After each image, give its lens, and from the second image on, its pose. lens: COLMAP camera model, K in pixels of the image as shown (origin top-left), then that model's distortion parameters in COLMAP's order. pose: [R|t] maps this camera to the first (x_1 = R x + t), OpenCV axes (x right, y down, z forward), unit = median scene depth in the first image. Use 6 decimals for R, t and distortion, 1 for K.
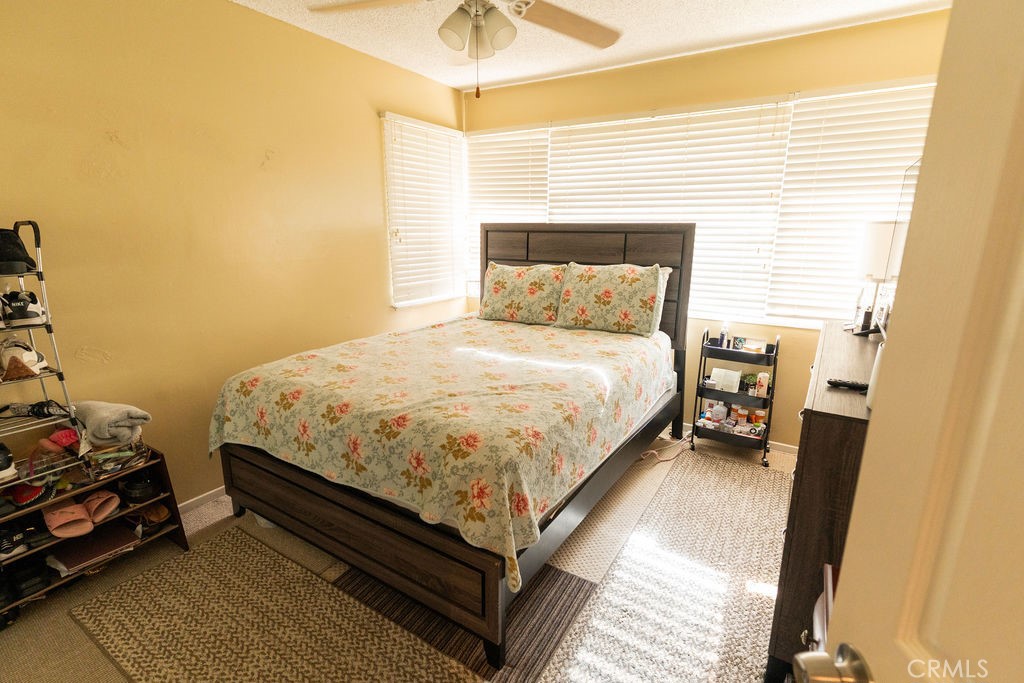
lens RADIAL K [[492.6, 0, 507.7], [0, 492.6, 342.2], [0, 0, 1]] dist [0.001341, 0.001176]
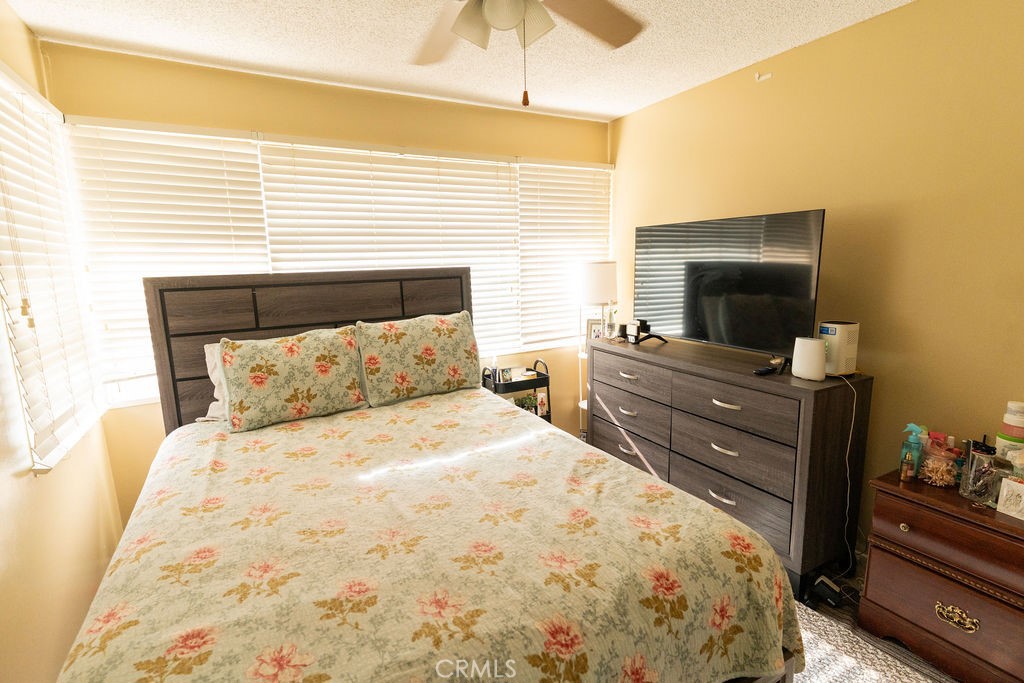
lens RADIAL K [[492.6, 0, 507.7], [0, 492.6, 342.2], [0, 0, 1]] dist [0.001341, 0.001176]
pose [[0.466724, -0.163827, 0.869097, -0.461885], [0.228867, 0.971592, 0.060241, -0.130444], [-0.854277, 0.170792, 0.490960, 0.449185]]
